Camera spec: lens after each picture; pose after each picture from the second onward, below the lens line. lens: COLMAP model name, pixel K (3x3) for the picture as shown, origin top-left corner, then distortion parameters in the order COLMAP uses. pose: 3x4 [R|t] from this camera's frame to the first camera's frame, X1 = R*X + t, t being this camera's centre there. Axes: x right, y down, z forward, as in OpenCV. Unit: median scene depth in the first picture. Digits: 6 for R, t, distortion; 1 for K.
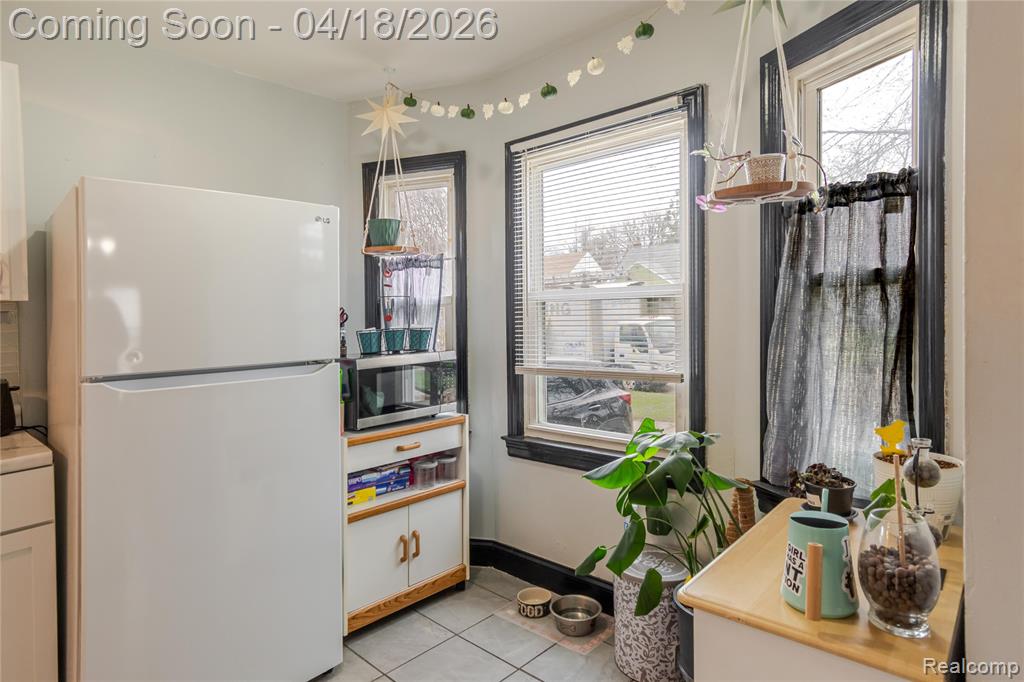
lens RADIAL K [[573.0, 0, 511.9], [0, 573.0, 310.9], [0, 0, 1]] dist [-0.003523, 0.000322]
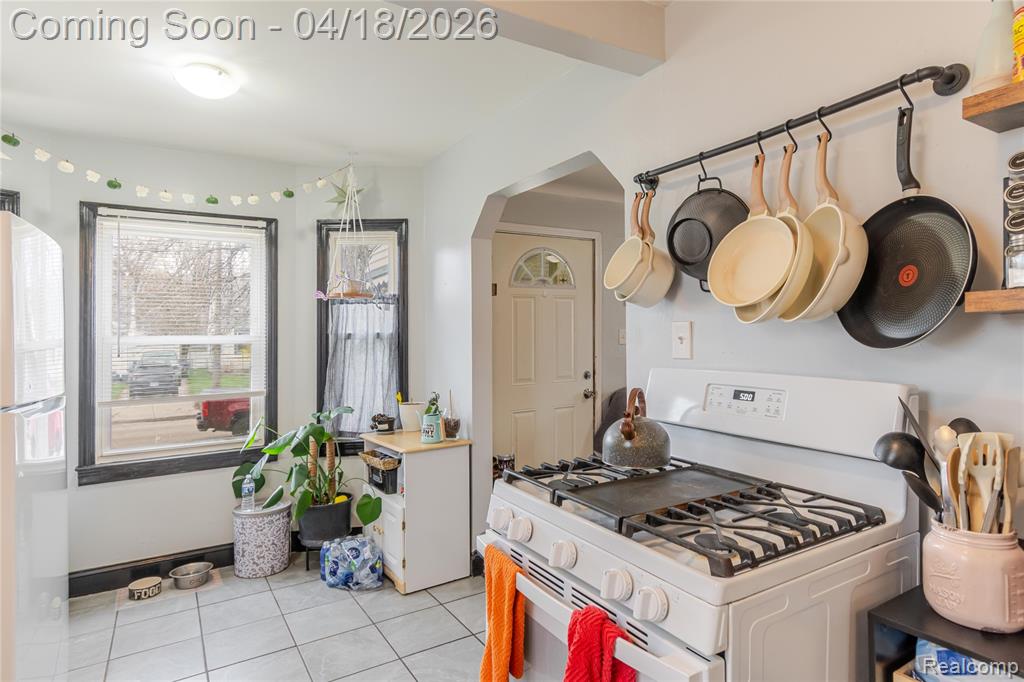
lens RADIAL K [[574.4, 0, 513.4], [0, 574.4, 348.9], [0, 0, 1]] dist [0.033771, 0.001558]
pose [[0.253588, 0.010343, 0.967257, -1.051980], [0.015010, 0.999780, -0.014626, 0.025664], [-0.967196, 0.018227, 0.253377, -0.102299]]
